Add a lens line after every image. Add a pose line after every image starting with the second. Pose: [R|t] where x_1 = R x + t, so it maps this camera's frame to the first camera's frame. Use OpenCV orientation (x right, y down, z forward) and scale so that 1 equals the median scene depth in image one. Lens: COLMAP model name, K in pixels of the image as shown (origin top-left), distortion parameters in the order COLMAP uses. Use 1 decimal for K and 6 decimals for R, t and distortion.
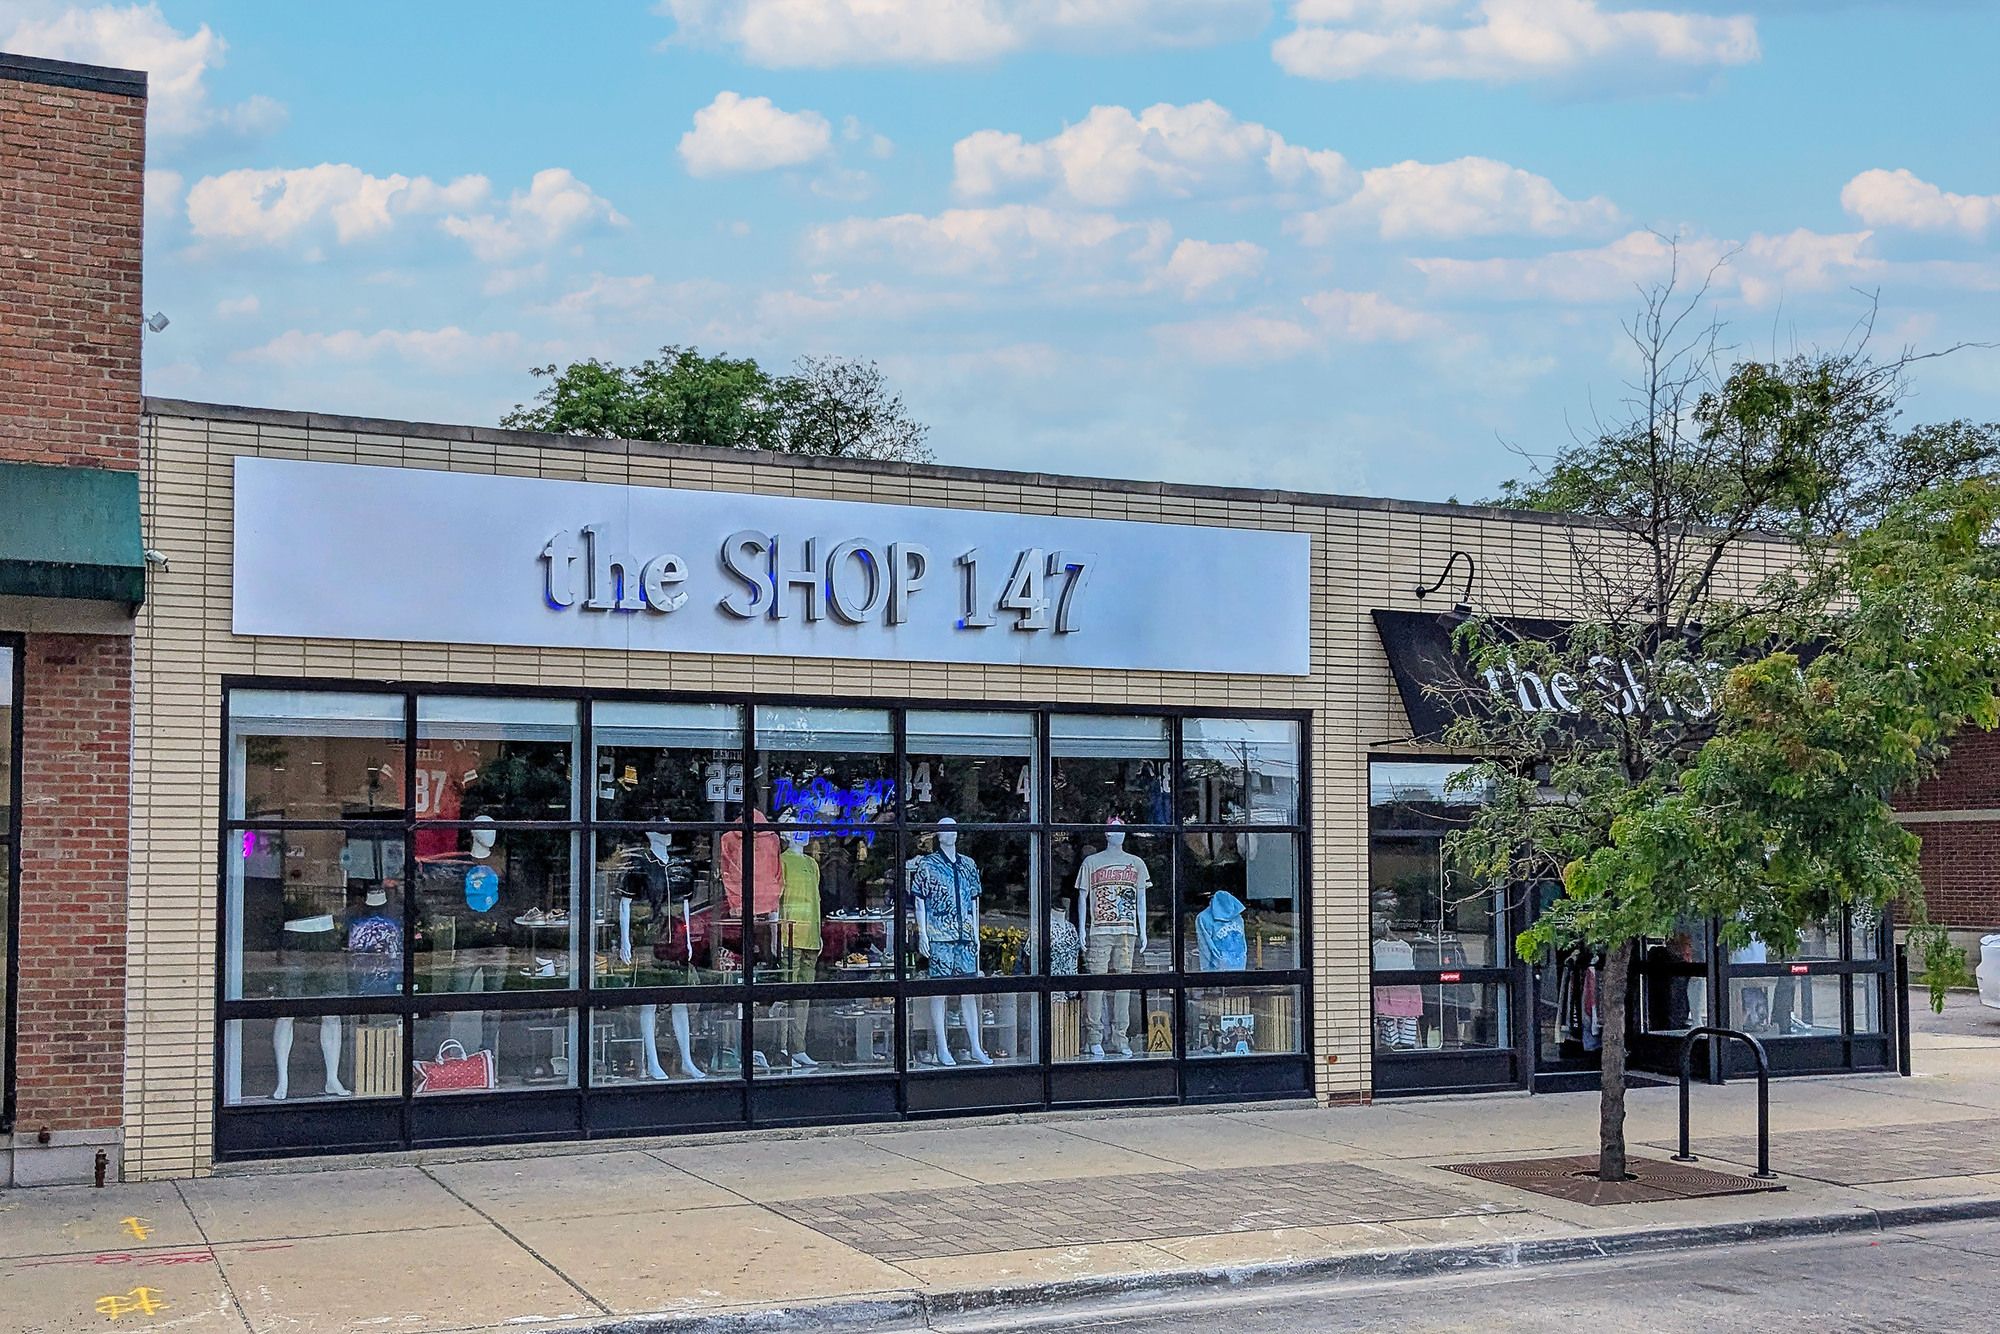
lens RADIAL K [[1991.8, 0, 829.4], [0, 1991.8, 831.4], [0, 0, 1]] dist [0.092160, -0.223652]
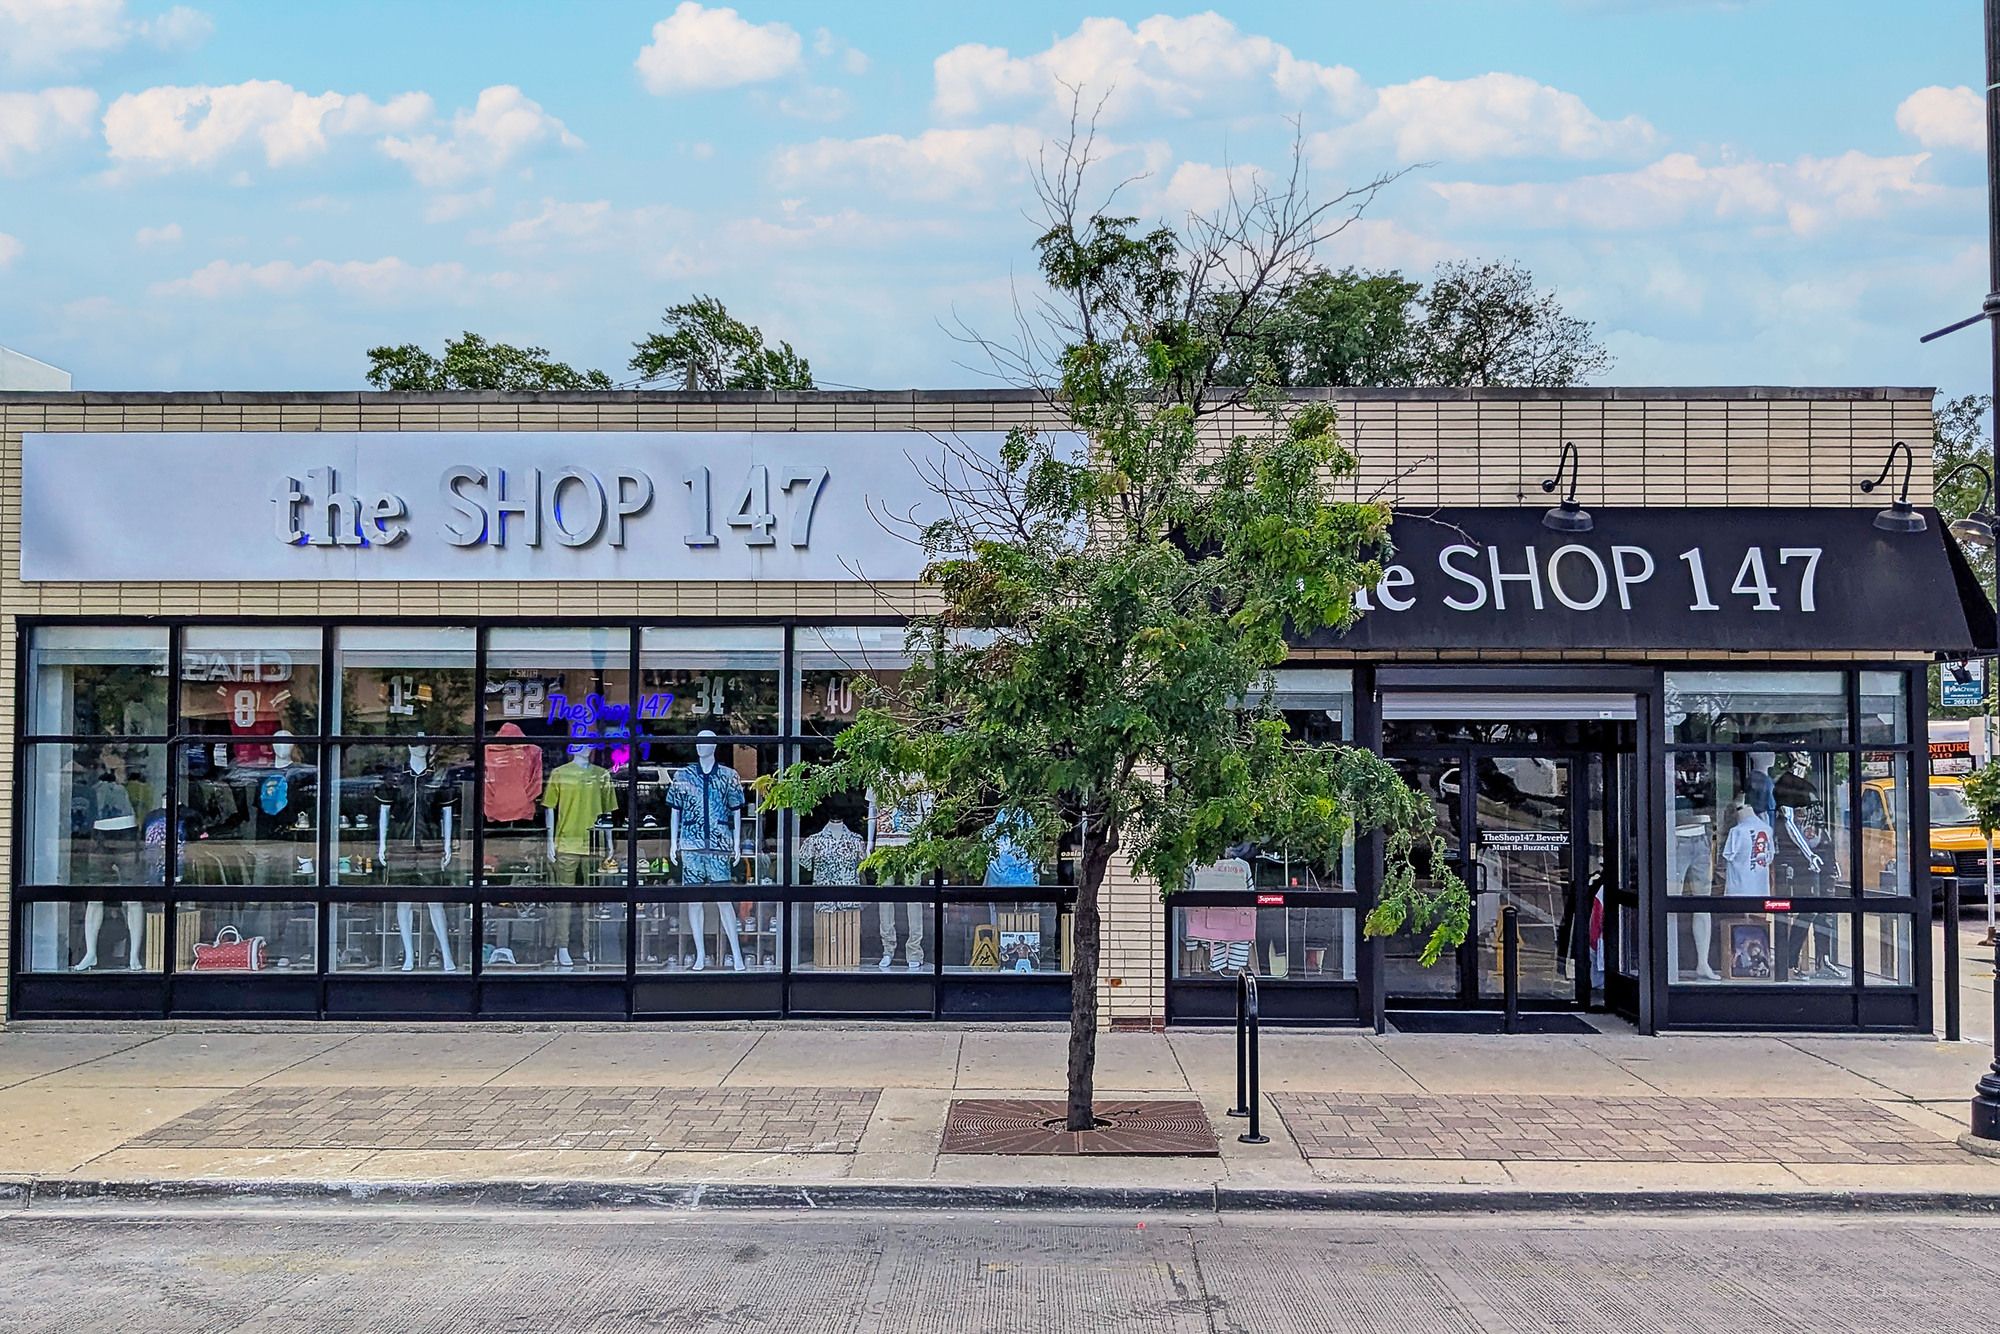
lens RADIAL K [[1770.5, 0, 999.3], [0, 1770.5, 763.9], [0, 0, 1]] dist [-0.001029, -0.006576]
pose [[0.920548, 0.001414, -0.390626, 0.588470], [0.001938, 0.999965, 0.008186, 0.003270], [0.390624, -0.008293, 0.920513, 0.226552]]
